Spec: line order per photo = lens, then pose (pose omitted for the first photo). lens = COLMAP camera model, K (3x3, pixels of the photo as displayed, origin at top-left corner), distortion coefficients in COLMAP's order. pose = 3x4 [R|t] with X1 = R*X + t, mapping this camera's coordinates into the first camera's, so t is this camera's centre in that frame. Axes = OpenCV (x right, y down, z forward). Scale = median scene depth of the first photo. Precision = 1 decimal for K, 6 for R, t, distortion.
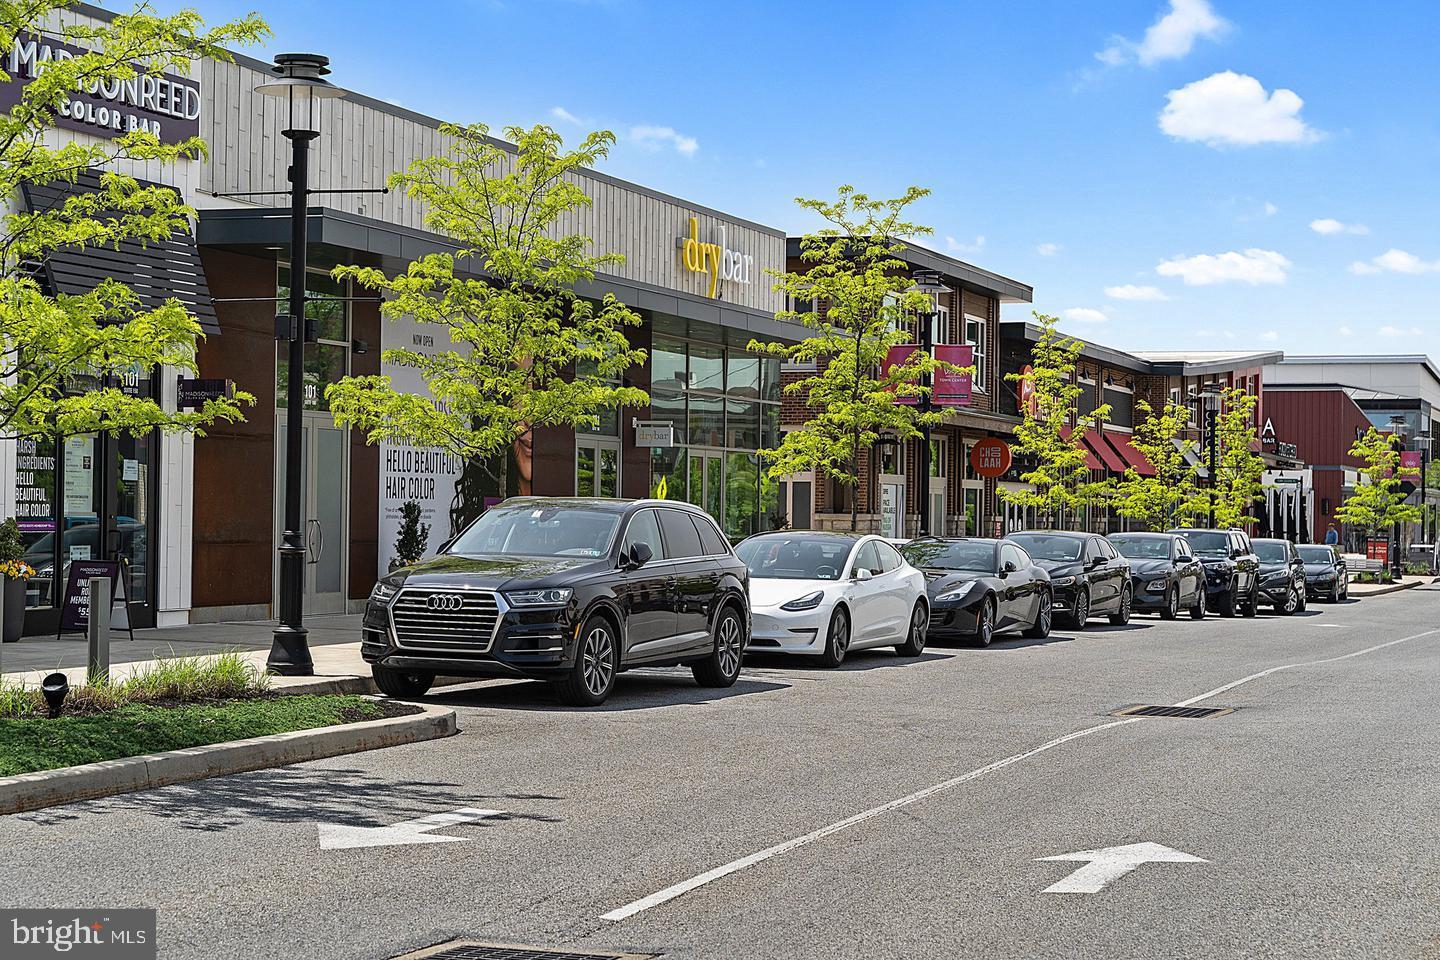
lens RADIAL K [[2675.8, 0, 718.2], [0, 2675.8, 516.0], [0, 0, 1]] dist [-0.005454, -0.008881]
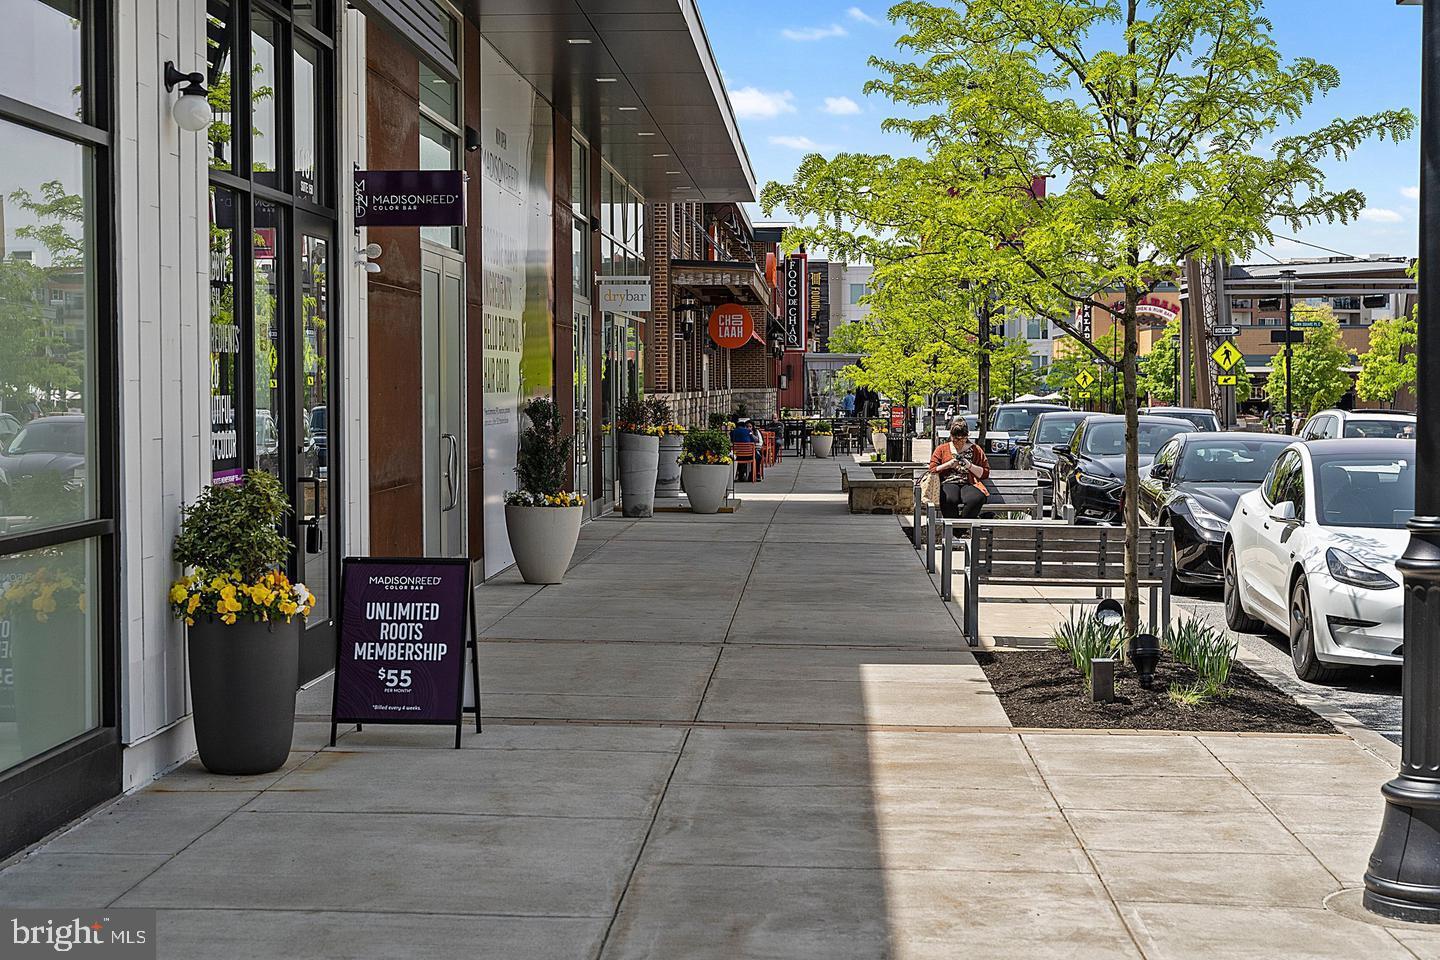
lens RADIAL K [[2295.0, 0, 720.0], [0, 2295.0, 480.0], [0, 0, 1]] dist [0.021897, 0.056333]
pose [[0.957090, -0.025010, 0.288708, -0.136453], [0.012382, 0.998888, 0.045483, -0.006070], [-0.289525, -0.039957, 0.956336, 0.291056]]
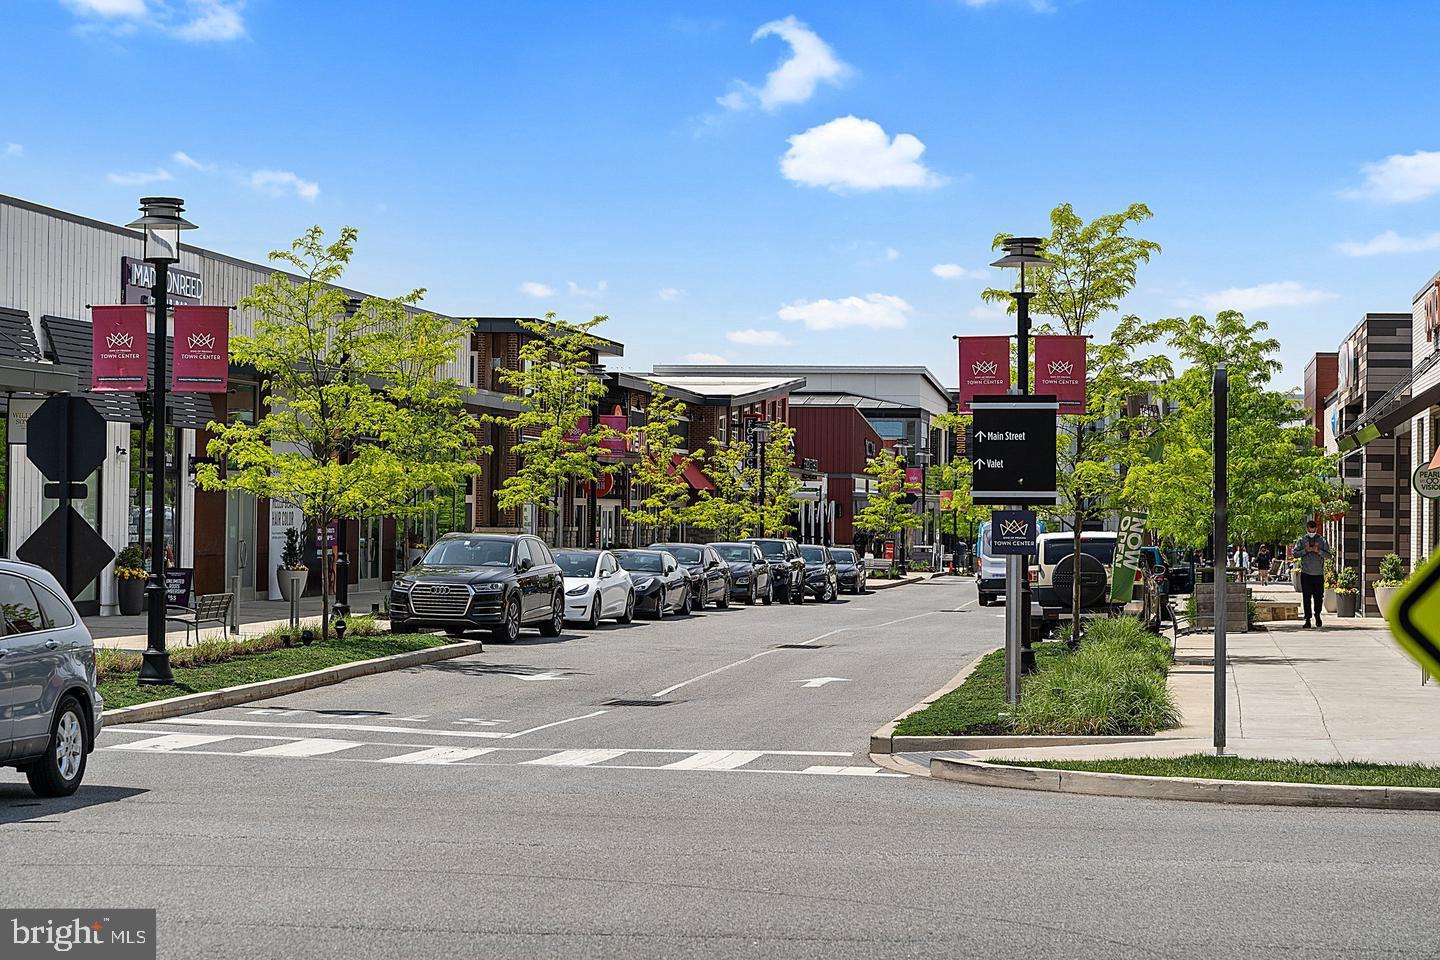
lens RADIAL K [[2934.6, 0, 720.0], [0, 2934.6, 480.0], [0, 0, 1]] dist [-0.034176, 0.024191]
pose [[0.982124, 0.001866, 0.188224, -0.114272], [-0.000108, 0.999956, -0.009352, -0.010411], [-0.188233, 0.009164, 0.982082, -0.424607]]
